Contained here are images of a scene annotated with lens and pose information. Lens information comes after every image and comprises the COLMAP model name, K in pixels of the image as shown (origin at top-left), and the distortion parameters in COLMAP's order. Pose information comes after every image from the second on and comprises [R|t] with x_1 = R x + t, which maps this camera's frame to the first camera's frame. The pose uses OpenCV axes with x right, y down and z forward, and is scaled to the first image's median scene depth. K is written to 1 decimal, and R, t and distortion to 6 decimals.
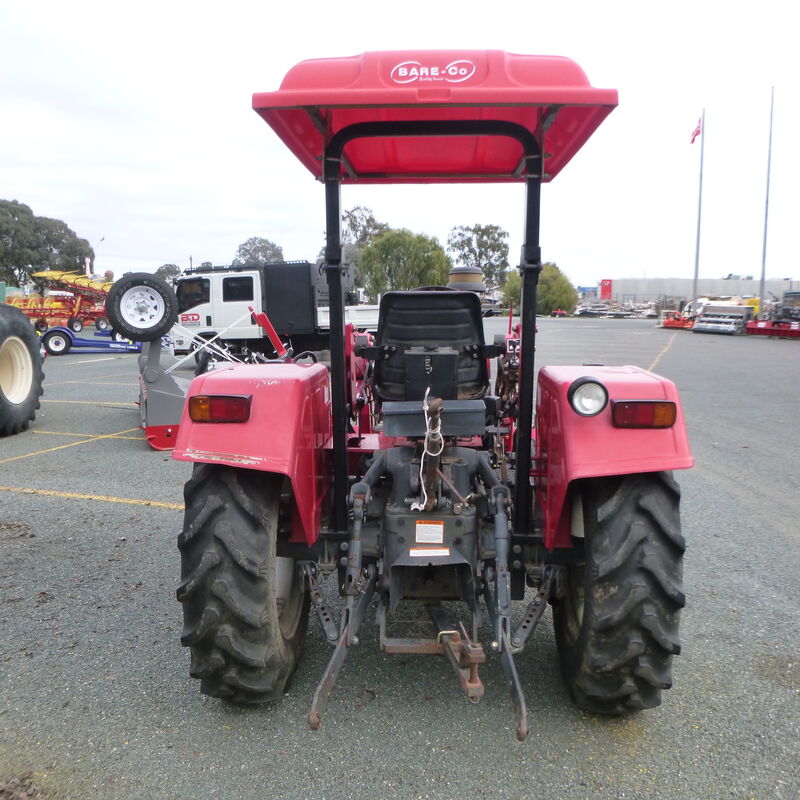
lens RADIAL K [[781.5, 0, 399.4], [0, 781.5, 403.1], [0, 0, 1]] dist [-0.050305, 0.000000]
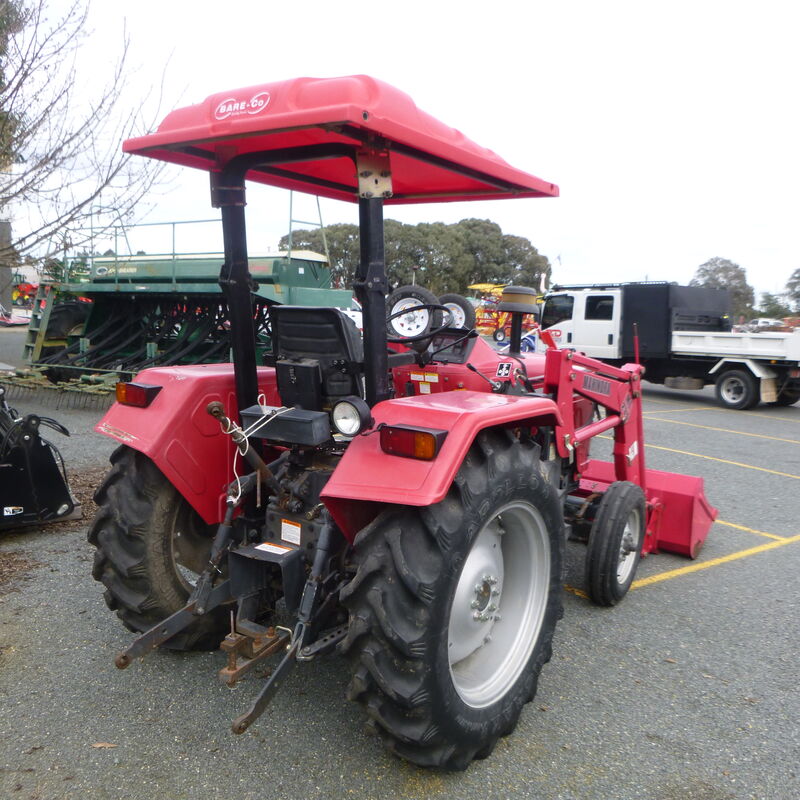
lens RADIAL K [[781.5, 0, 400.9], [0, 781.5, 400.1], [0, 0, 1]] dist [-0.050305, 0.000000]
pose [[0.846723, 0.103823, -0.521806, 0.243778], [-0.117705, 0.993027, 0.006584, -0.013060], [0.518850, 0.055844, 0.853039, 0.056923]]
